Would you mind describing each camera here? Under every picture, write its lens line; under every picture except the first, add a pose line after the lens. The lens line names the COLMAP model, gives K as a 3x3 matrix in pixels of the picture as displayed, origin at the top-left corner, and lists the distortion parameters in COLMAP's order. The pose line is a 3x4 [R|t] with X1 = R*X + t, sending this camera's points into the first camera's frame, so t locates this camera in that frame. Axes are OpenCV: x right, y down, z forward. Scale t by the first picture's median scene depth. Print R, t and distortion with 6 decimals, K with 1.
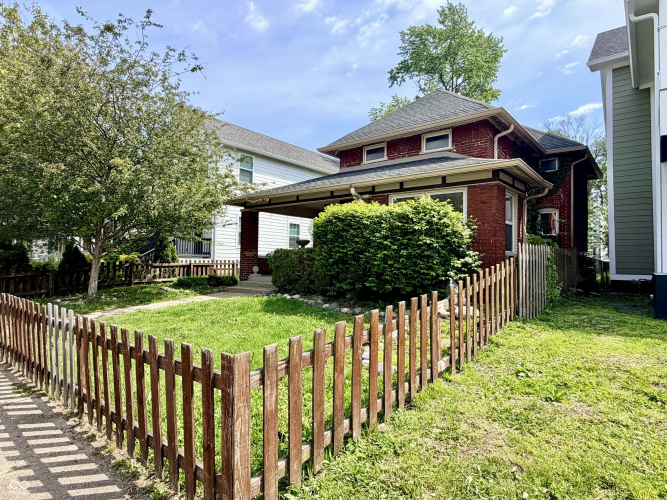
lens RADIAL K [[389.9, 0, 335.5], [0, 389.9, 250.8], [0, 0, 1]] dist [-0.000039, 0.000477]
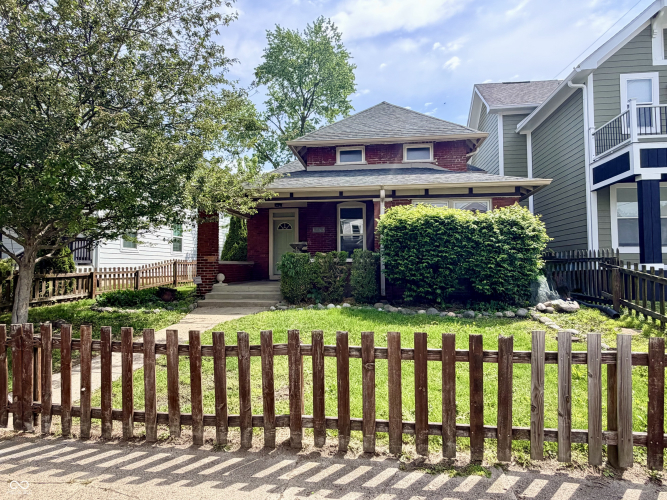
lens RADIAL K [[389.9, 0, 335.5], [0, 389.9, 250.8], [0, 0, 1]] dist [-0.000039, 0.000477]
pose [[0.850219, 0.002407, 0.526423, -0.394929], [0.002502, 0.999960, -0.008614, -0.000963], [-0.526423, 0.008641, 0.850179, 0.165894]]
